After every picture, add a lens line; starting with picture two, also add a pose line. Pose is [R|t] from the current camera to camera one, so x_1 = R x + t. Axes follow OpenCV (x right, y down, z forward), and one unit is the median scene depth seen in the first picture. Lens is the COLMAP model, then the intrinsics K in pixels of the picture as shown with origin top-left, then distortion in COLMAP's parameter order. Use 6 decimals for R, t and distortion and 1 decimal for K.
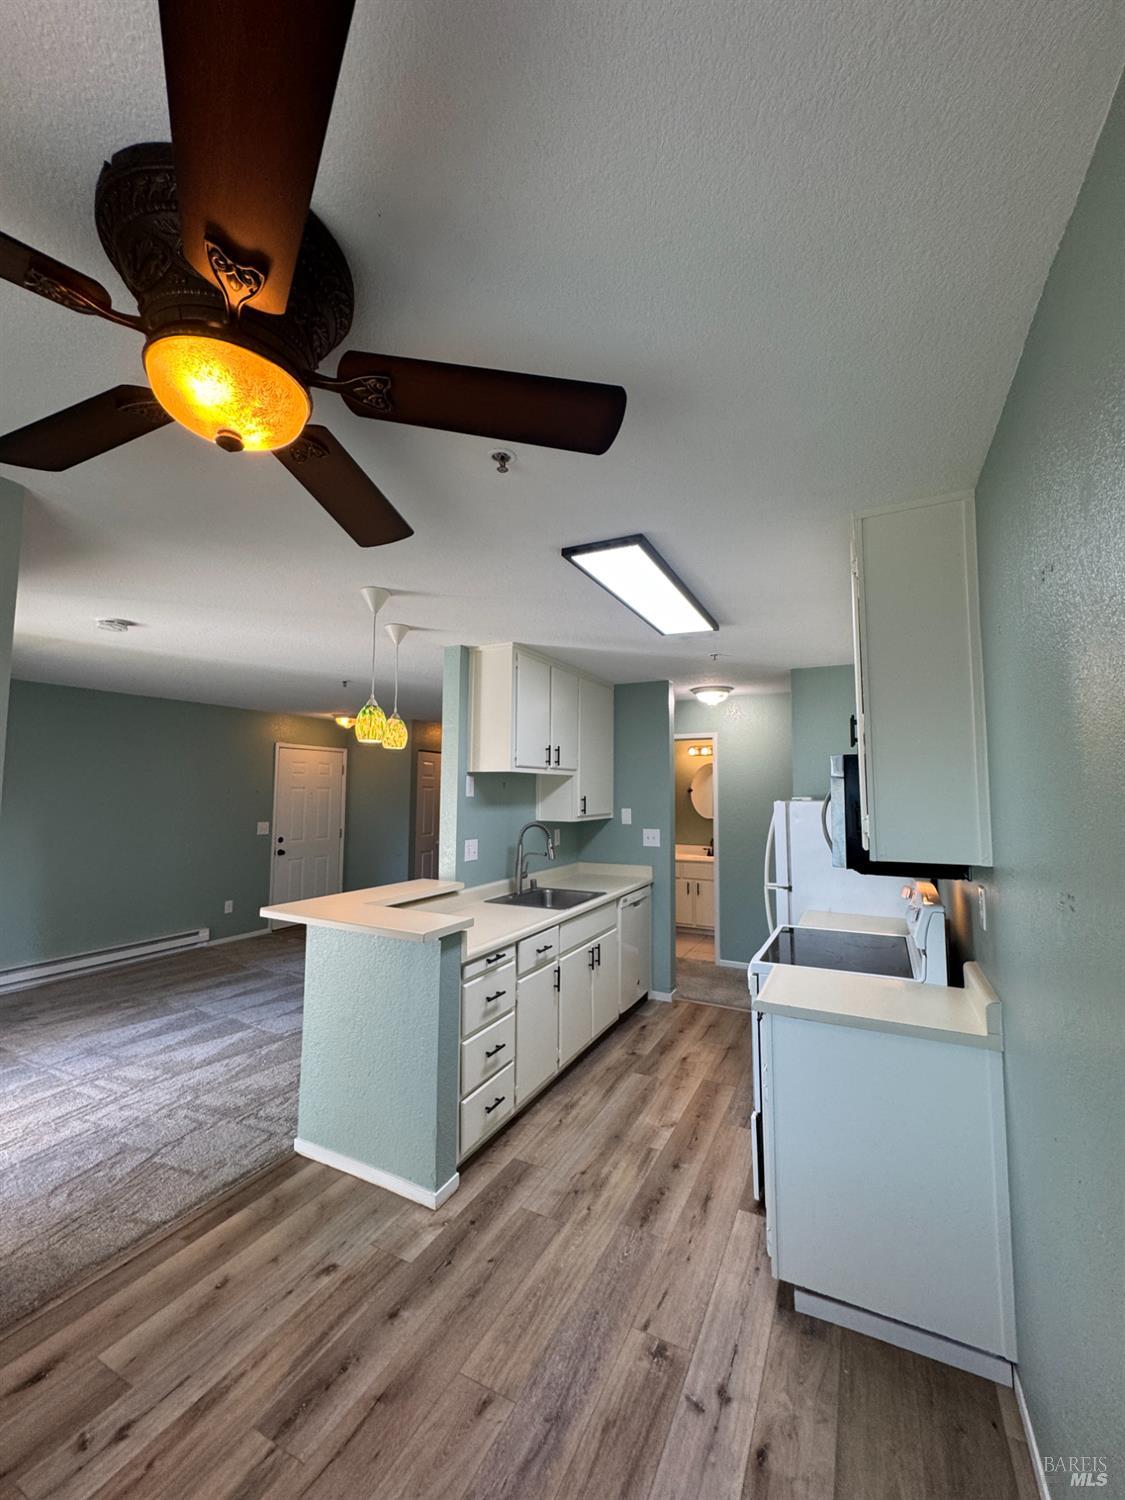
lens RADIAL K [[595.7, 0, 563.1], [0, 595.7, 748.5], [0, 0, 1]] dist [-0.001772, 0.000637]
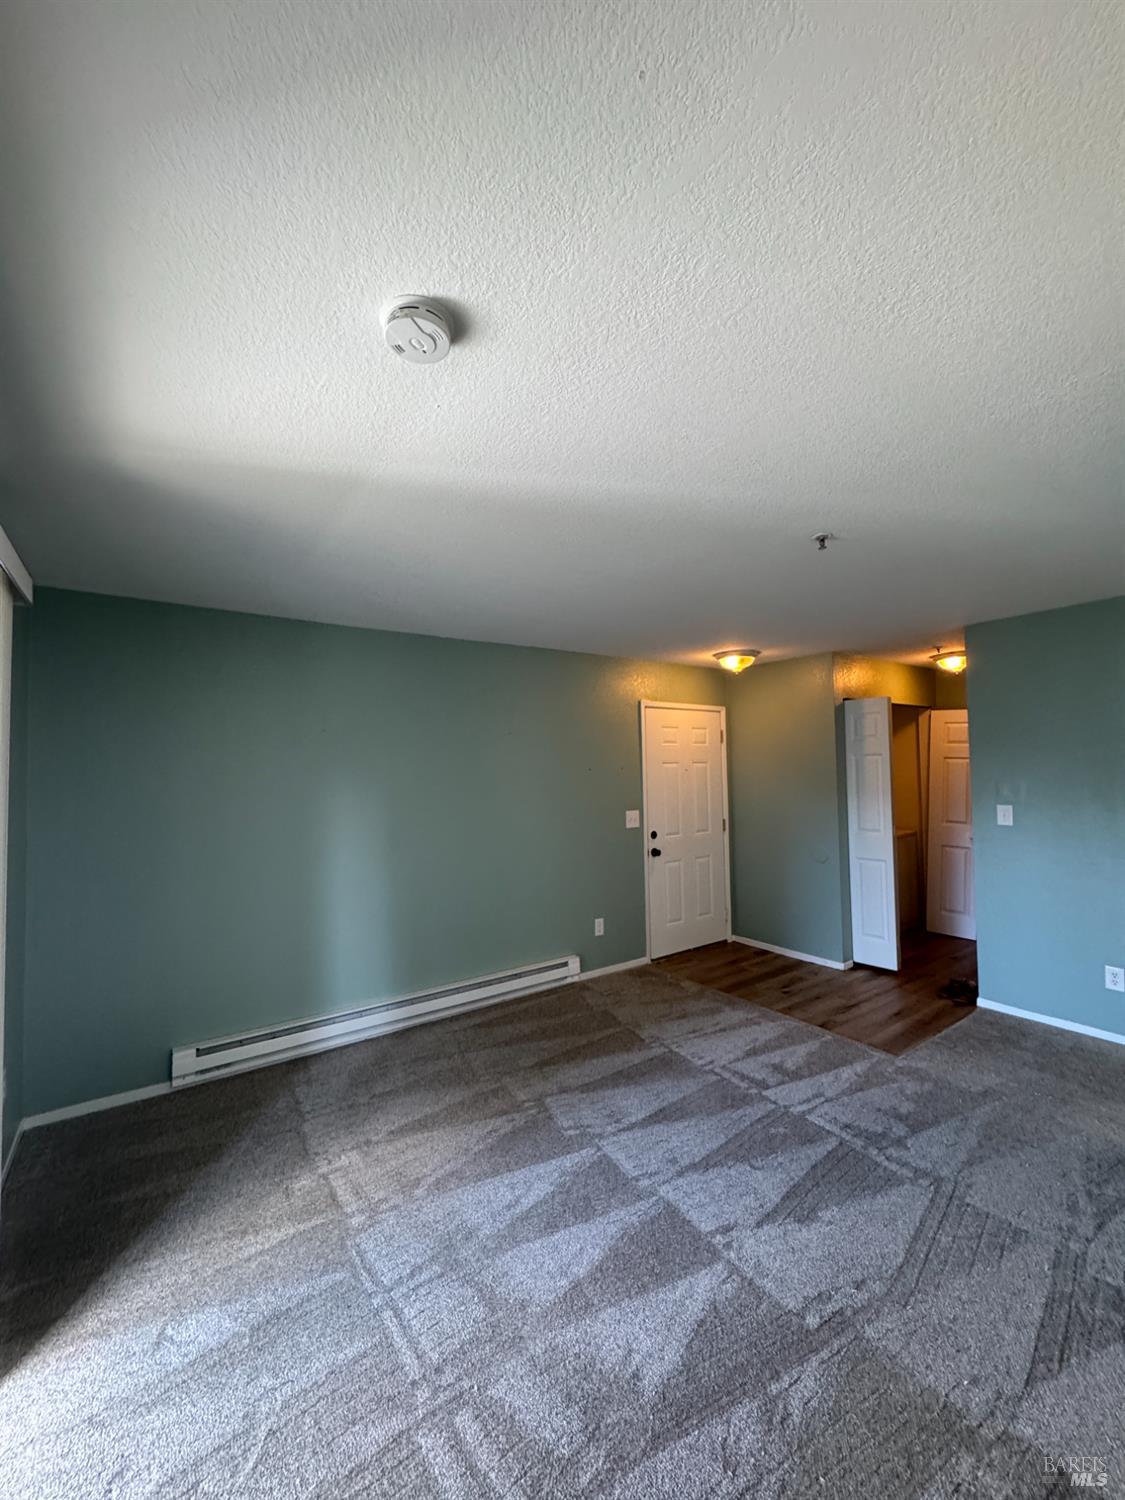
lens RADIAL K [[595.7, 0, 563.1], [0, 595.7, 748.5], [0, 0, 1]] dist [-0.001772, 0.000637]
pose [[0.883776, -0.038809, -0.466298, -0.658207], [0.055981, 0.998166, 0.023026, 0.074160], [0.464549, -0.046453, 0.884328, 0.897512]]
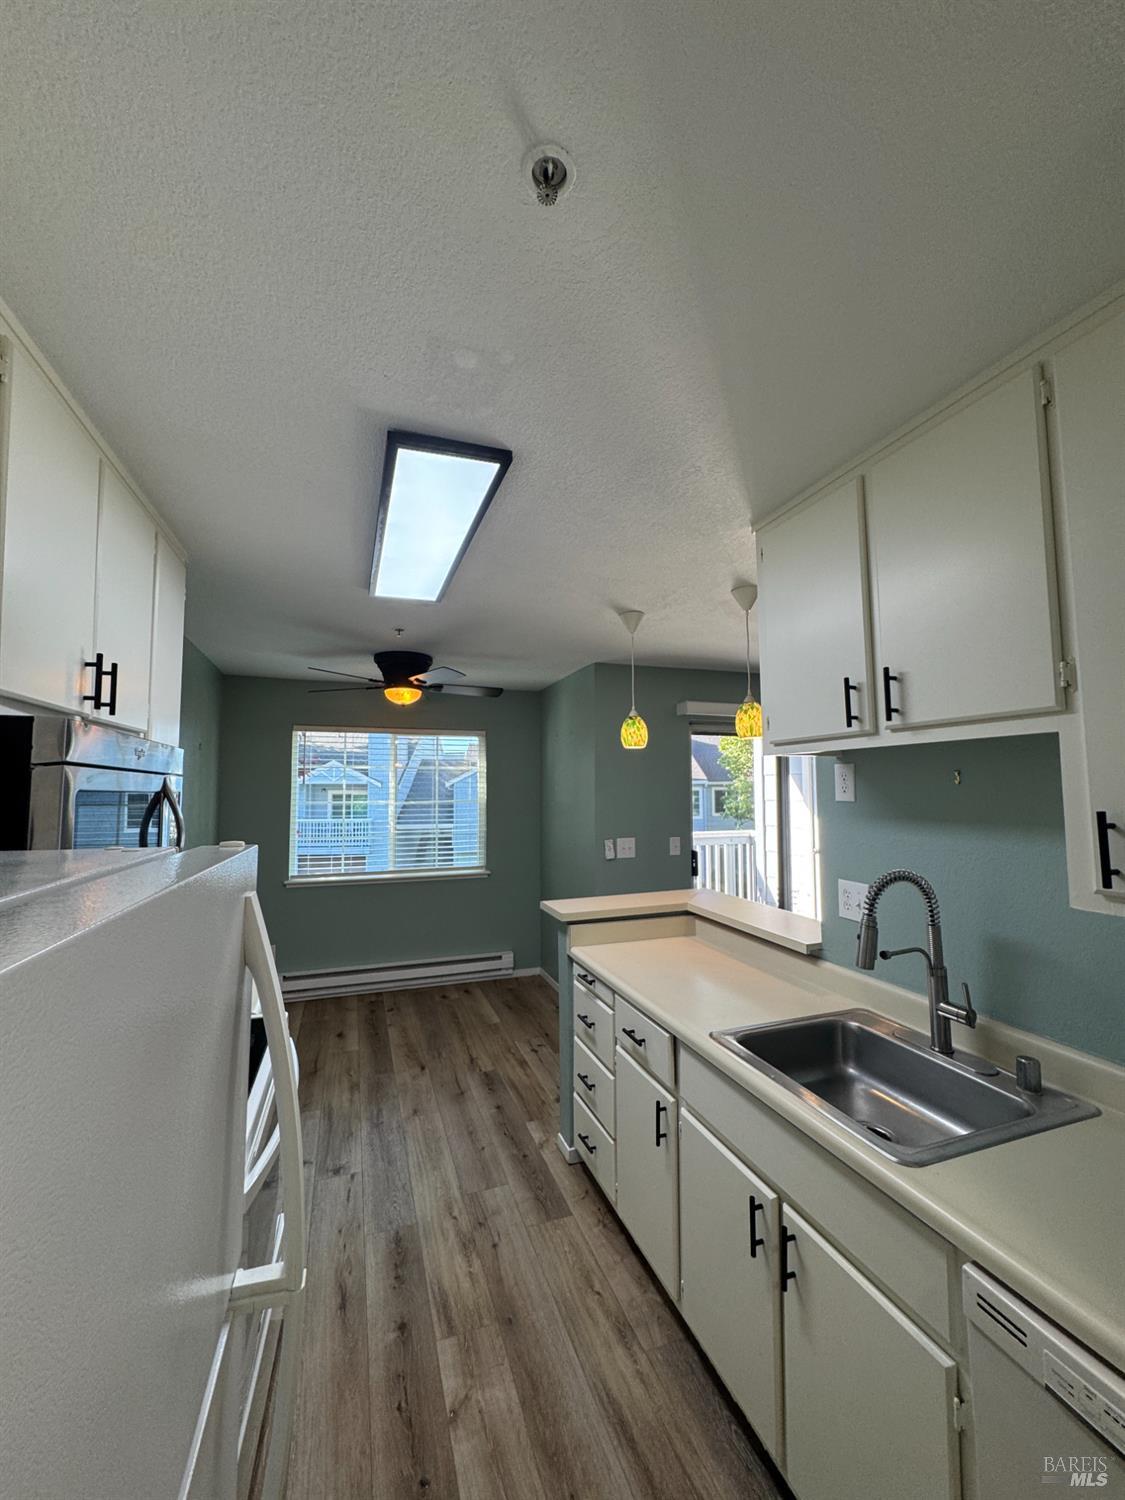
lens RADIAL K [[595.7, 0, 563.1], [0, 595.7, 748.5], [0, 0, 1]] dist [-0.001772, 0.000637]
pose [[-0.687839, -0.048690, -0.724229, 0.640432], [0.055522, 0.991295, -0.119377, 0.126266], [0.723737, -0.122322, -0.679148, 1.808076]]
